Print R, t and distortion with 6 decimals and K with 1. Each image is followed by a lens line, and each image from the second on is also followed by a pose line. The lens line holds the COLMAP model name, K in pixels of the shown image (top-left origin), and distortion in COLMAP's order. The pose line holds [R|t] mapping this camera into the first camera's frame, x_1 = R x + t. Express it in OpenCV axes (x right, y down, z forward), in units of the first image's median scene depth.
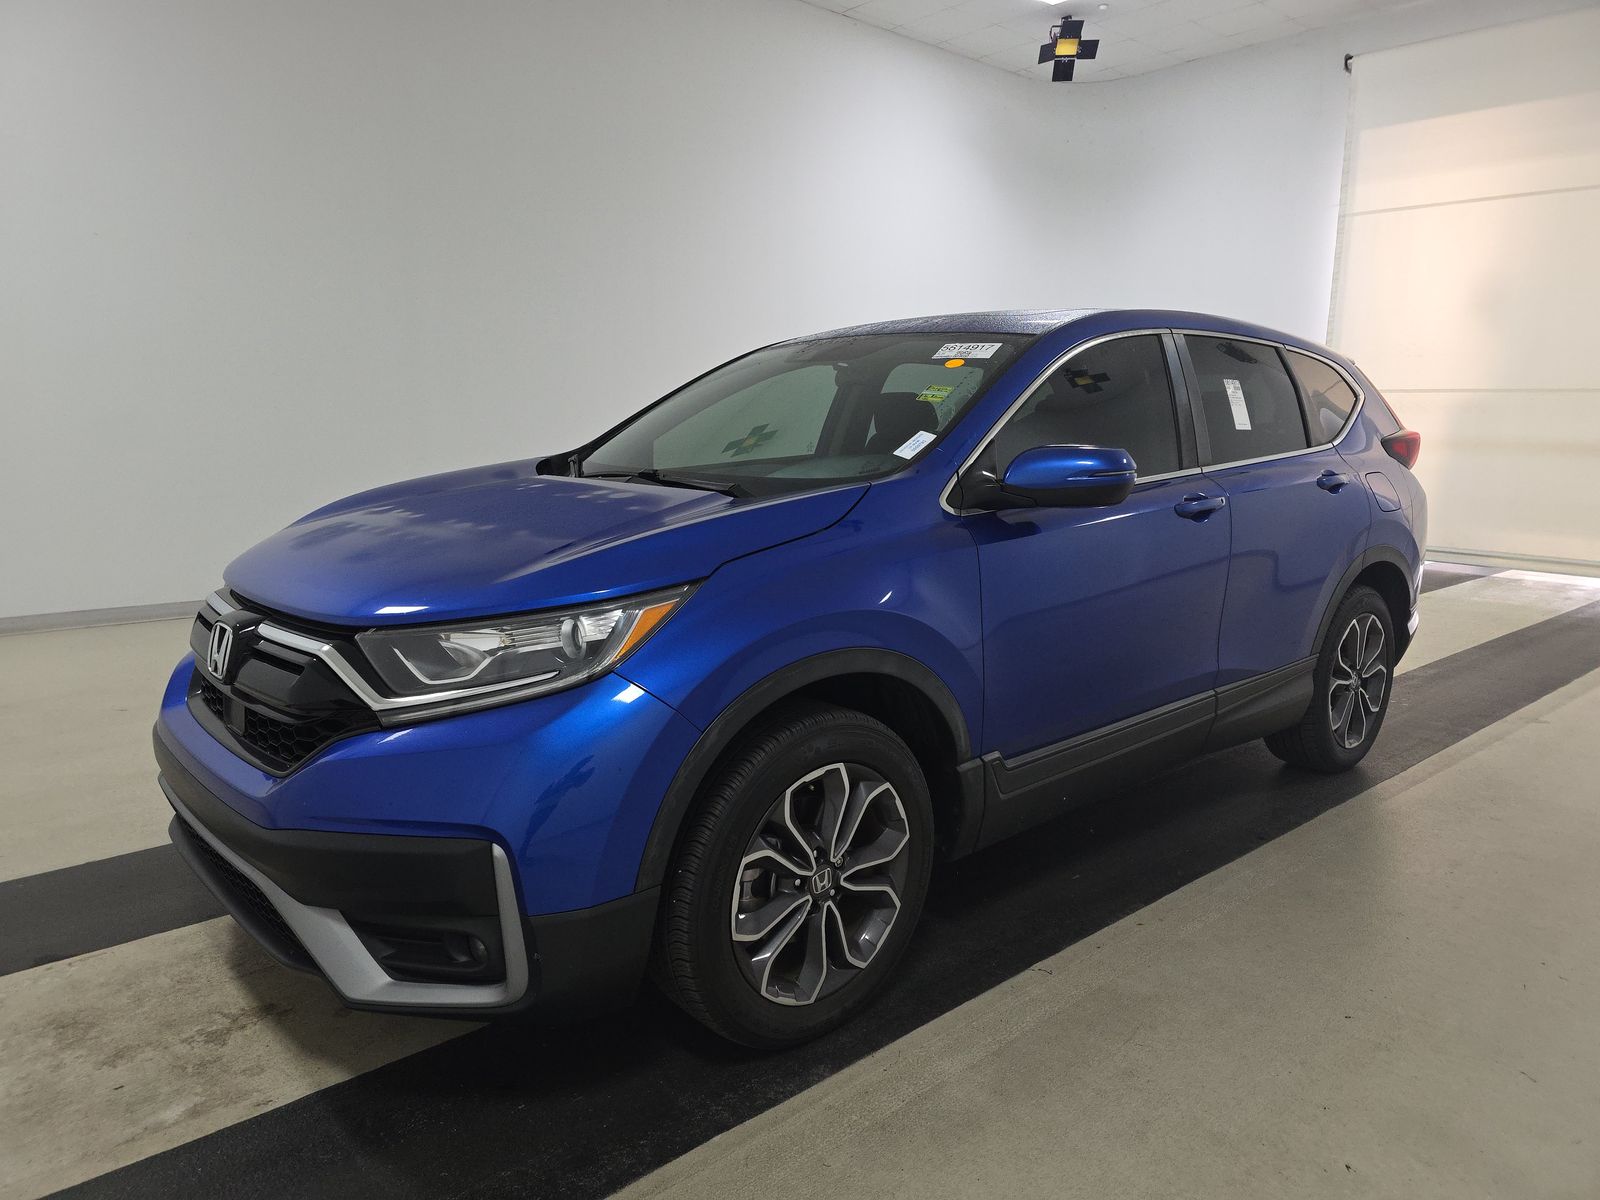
lens RADIAL K [[1058.3, 0, 806.7], [0, 1058.3, 595.6], [0, 0, 1]] dist [0.043062, 0.000677]
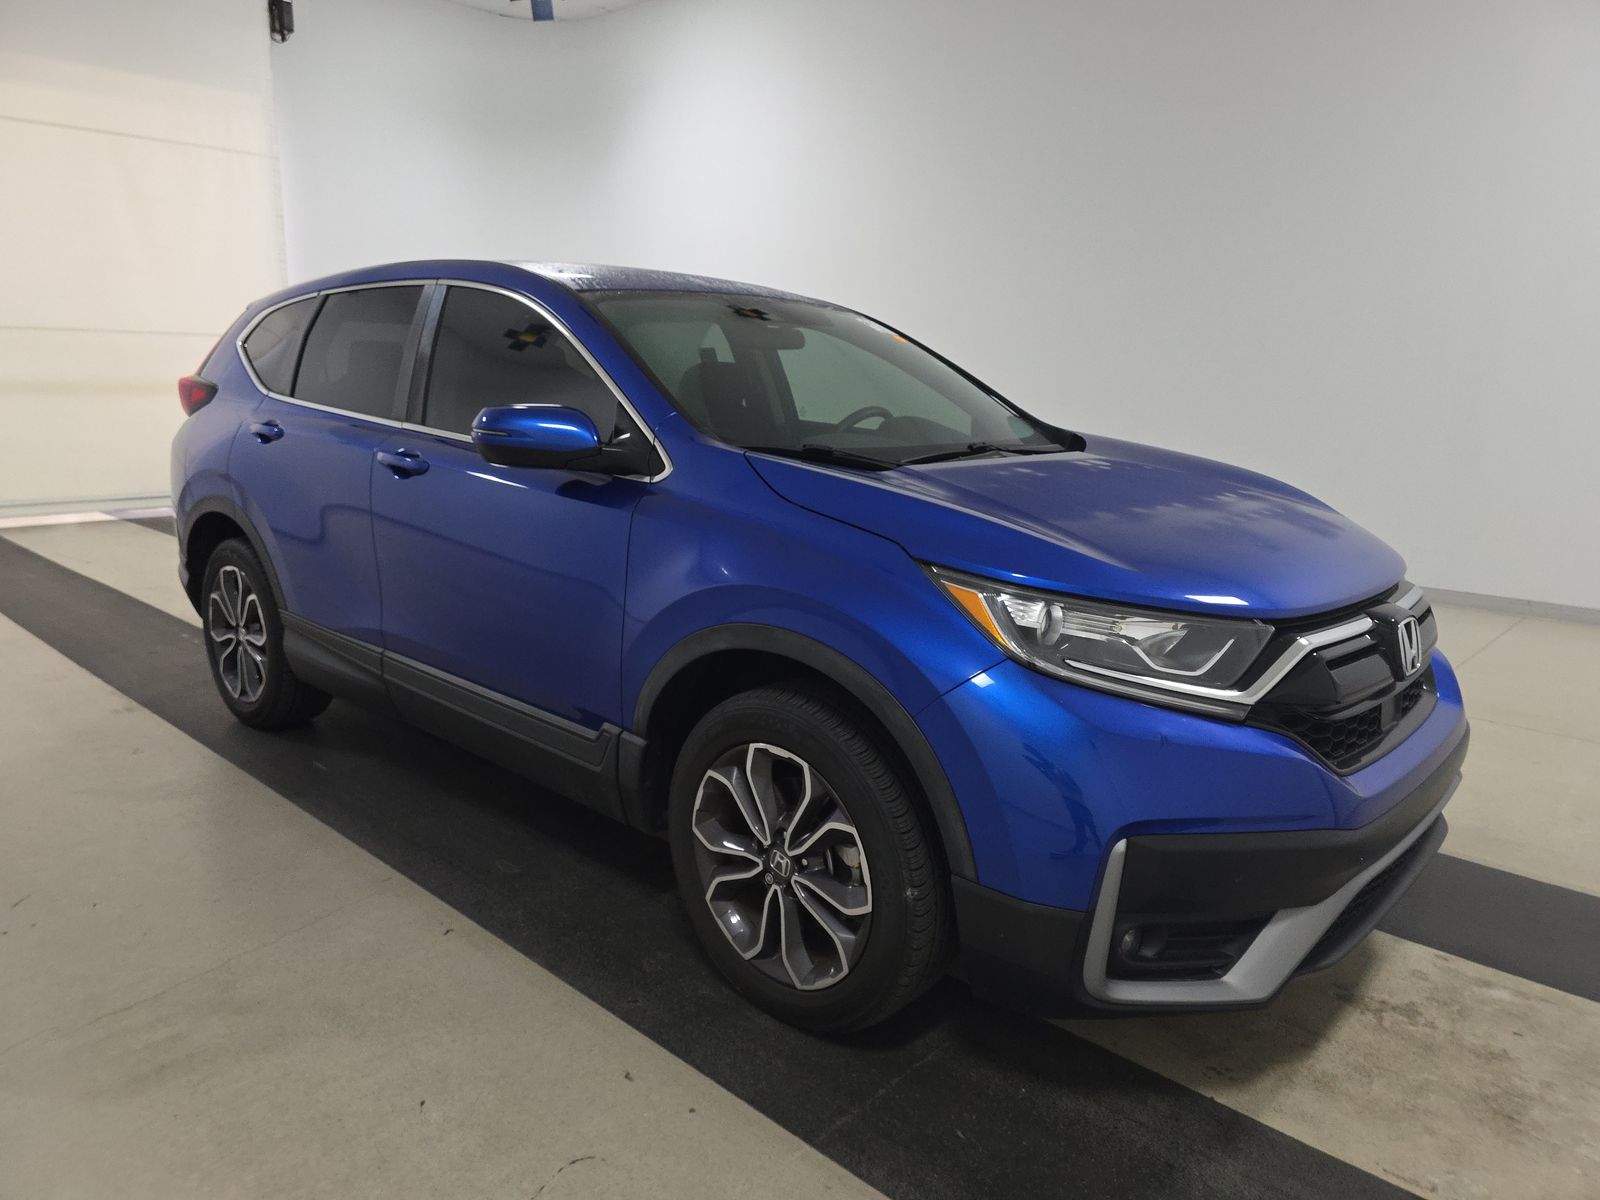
lens RADIAL K [[1058.3, 0, 806.3], [0, 1058.3, 604.2], [0, 0, 1]] dist [0.043062, 0.000677]
pose [[-0.083684, -0.224024, 0.970984, -1.430926], [0.150141, 0.960444, 0.234532, -0.294042], [-0.985117, 0.165411, -0.046739, 1.573499]]
